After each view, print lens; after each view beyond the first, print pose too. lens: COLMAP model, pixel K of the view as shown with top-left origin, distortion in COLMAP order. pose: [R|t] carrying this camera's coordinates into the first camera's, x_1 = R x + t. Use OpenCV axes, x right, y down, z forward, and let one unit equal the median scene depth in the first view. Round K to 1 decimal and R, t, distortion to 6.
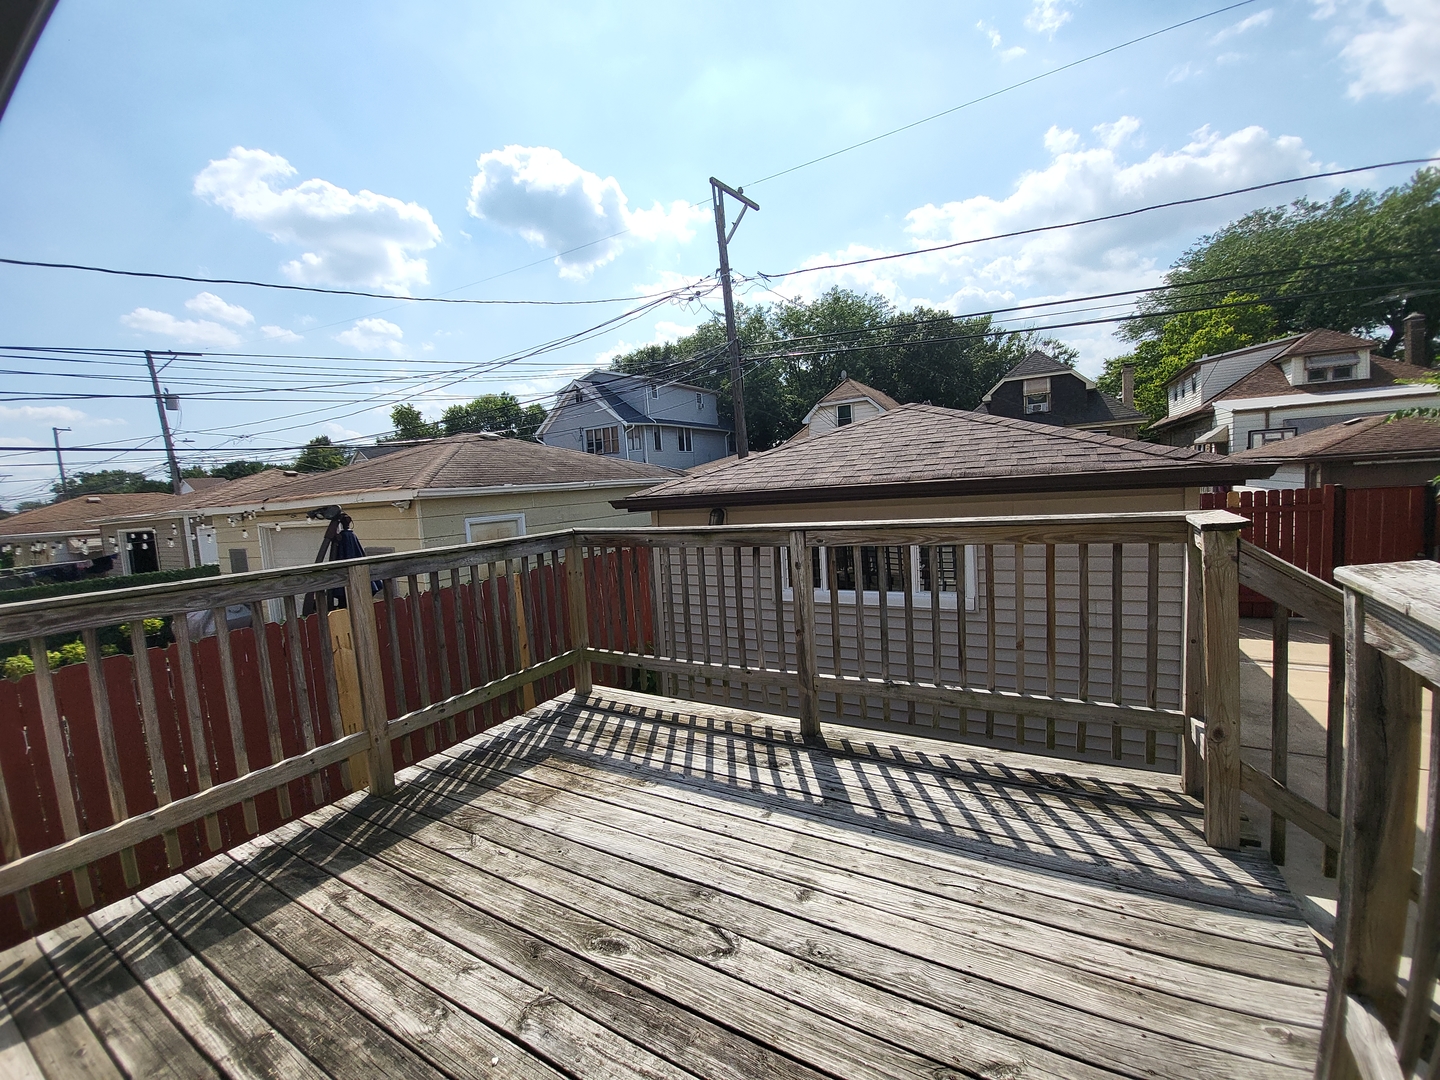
lens RADIAL K [[590.6, 0, 719.8], [0, 590.6, 542.2], [0, 0, 1]] dist [-0.017475, -0.001901]
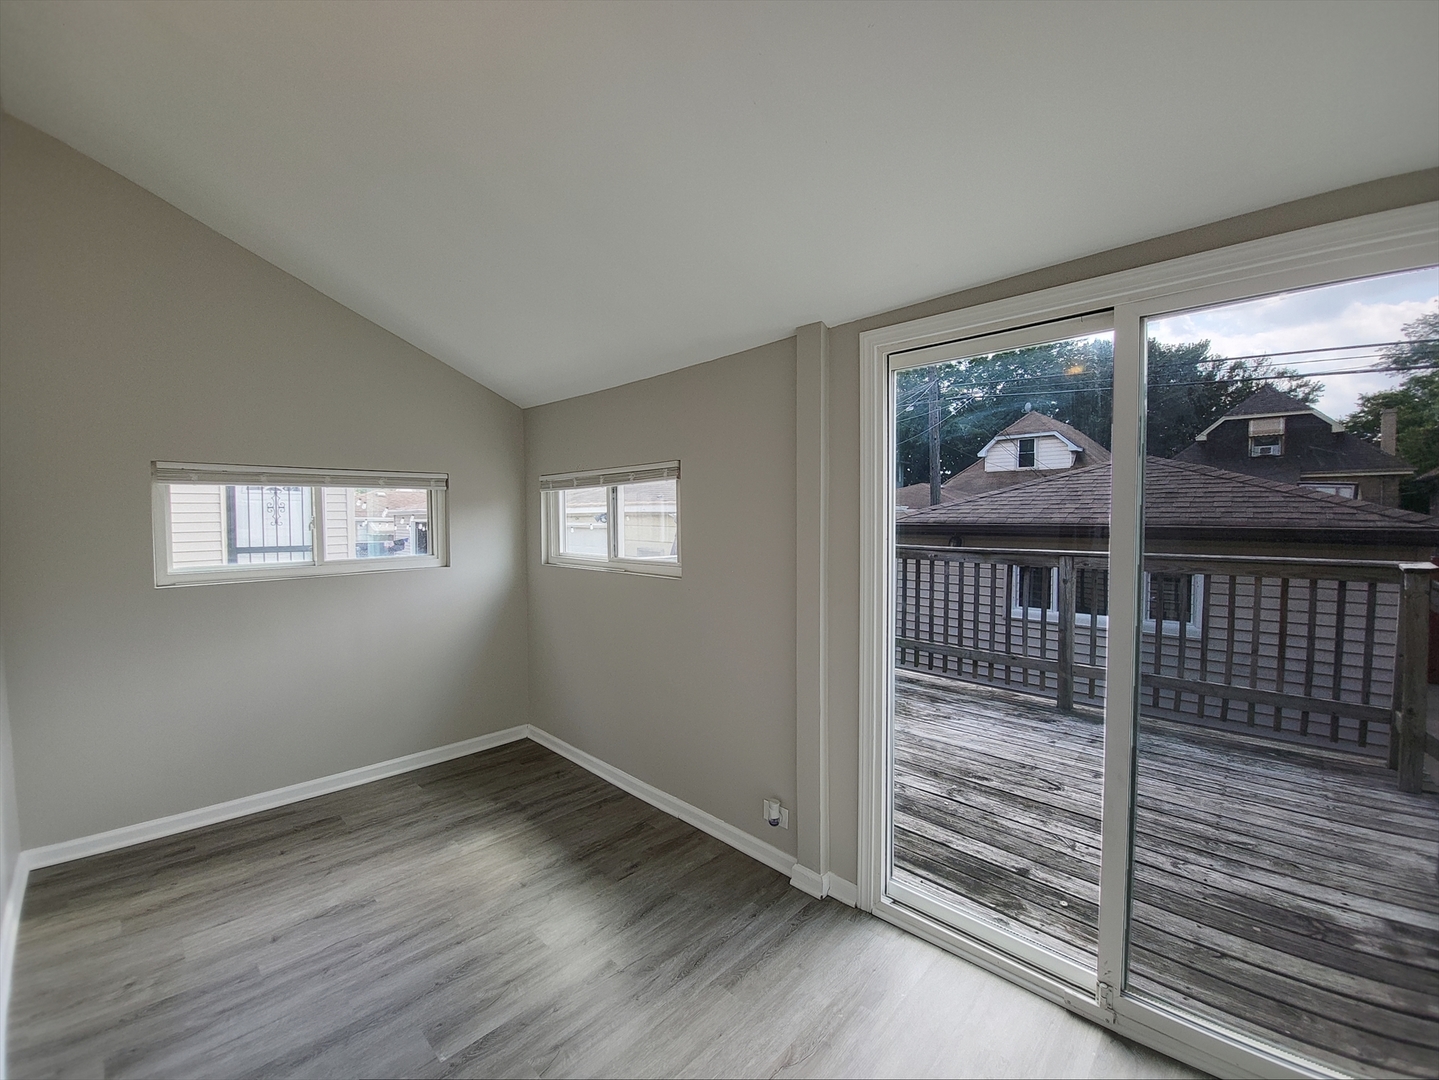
lens RADIAL K [[603.9, 0, 692.2], [0, 603.9, 540.0], [0, 0, 1]] dist [-0.025236, -0.001840]
pose [[0.961219, 0.073321, -0.265862, -0.279203], [-0.084501, 0.995946, -0.030842, 0.048884], [0.262523, 0.052112, 0.963518, -0.468548]]
